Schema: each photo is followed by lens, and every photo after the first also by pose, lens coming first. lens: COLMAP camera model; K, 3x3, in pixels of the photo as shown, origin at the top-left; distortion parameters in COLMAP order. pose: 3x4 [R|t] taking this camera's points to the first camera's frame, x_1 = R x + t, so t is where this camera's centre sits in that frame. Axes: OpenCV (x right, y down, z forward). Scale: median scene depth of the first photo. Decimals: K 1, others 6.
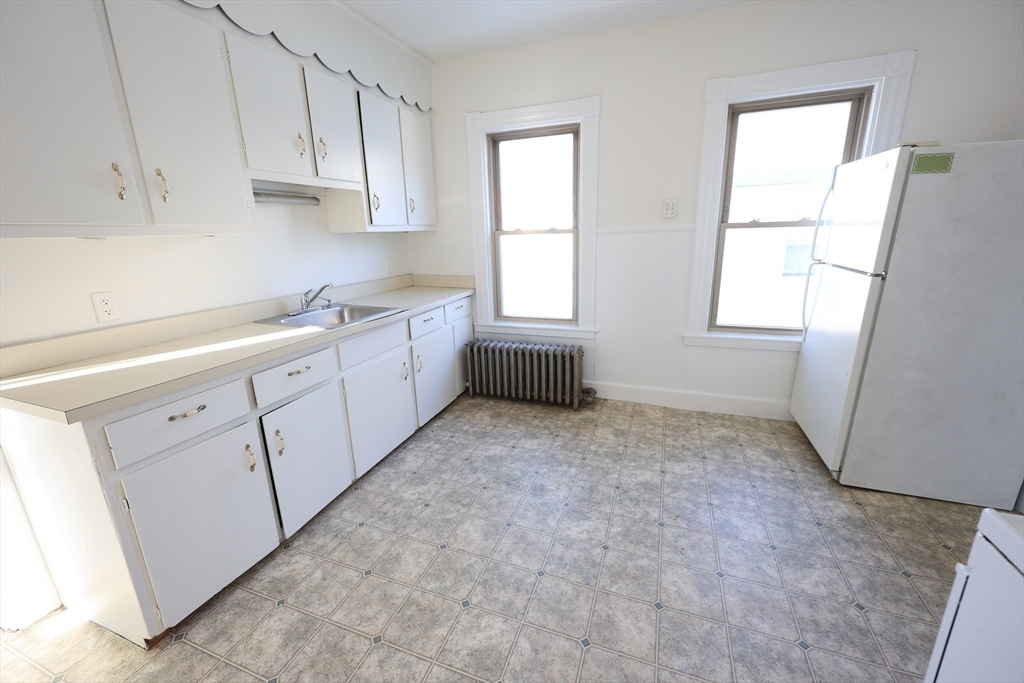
lens RADIAL K [[404.6, 0, 513.6], [0, 404.6, 337.2], [0, 0, 1]] dist [-0.002683, 0.000444]
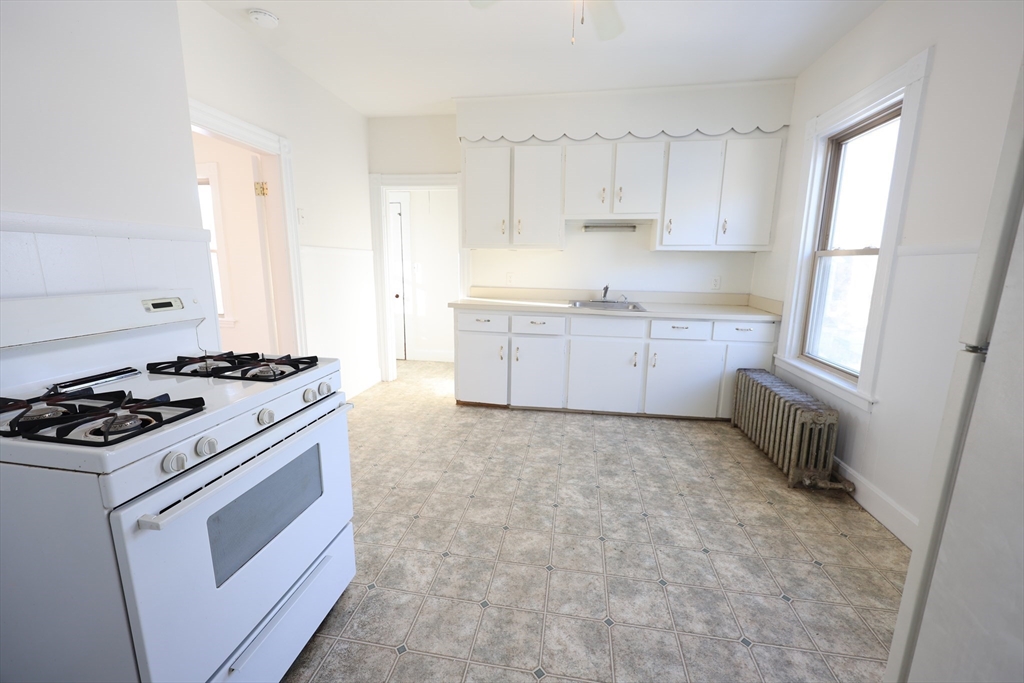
lens RADIAL K [[409.3, 0, 514.9], [0, 409.3, 336.0], [0, 0, 1]] dist [-0.001728, 0.000023]
pose [[0.199574, 0.201762, -0.958886, 0.833886], [-0.266269, 0.952917, 0.145087, -0.067574], [0.943012, 0.226366, 0.243900, 0.314980]]
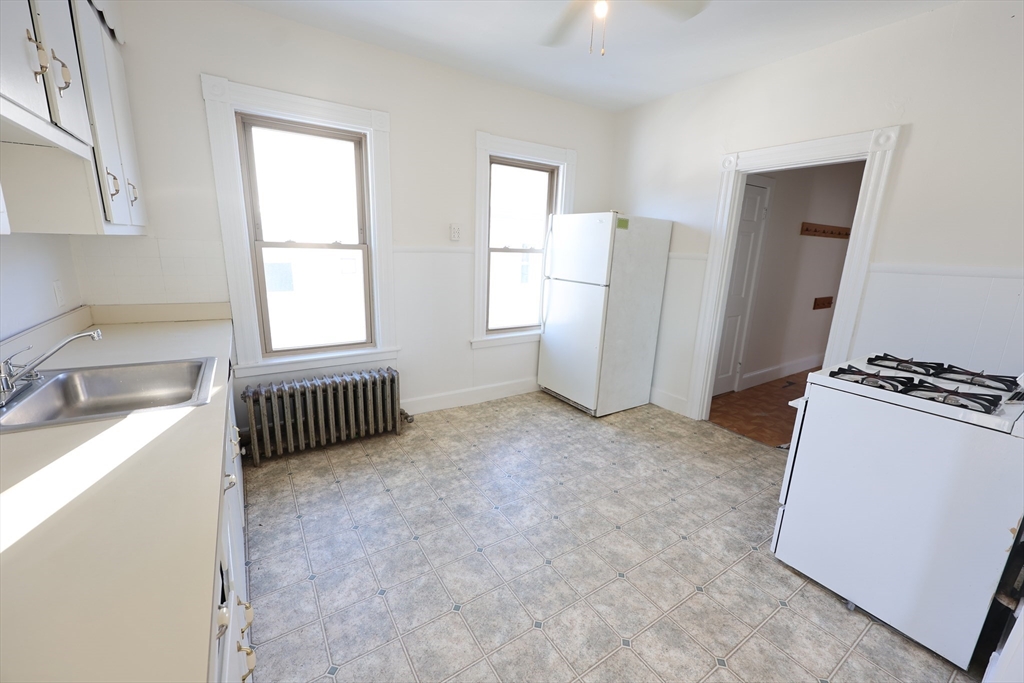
lens RADIAL K [[404.4, 0, 512.0], [0, 404.4, 341.5], [0, 0, 1]] dist [0.001362, 0.000207]
pose [[0.592303, -0.137944, 0.793819, -0.484226], [0.155619, 0.986270, 0.055273, -0.054728], [-0.790544, 0.090795, 0.605637, 0.216112]]
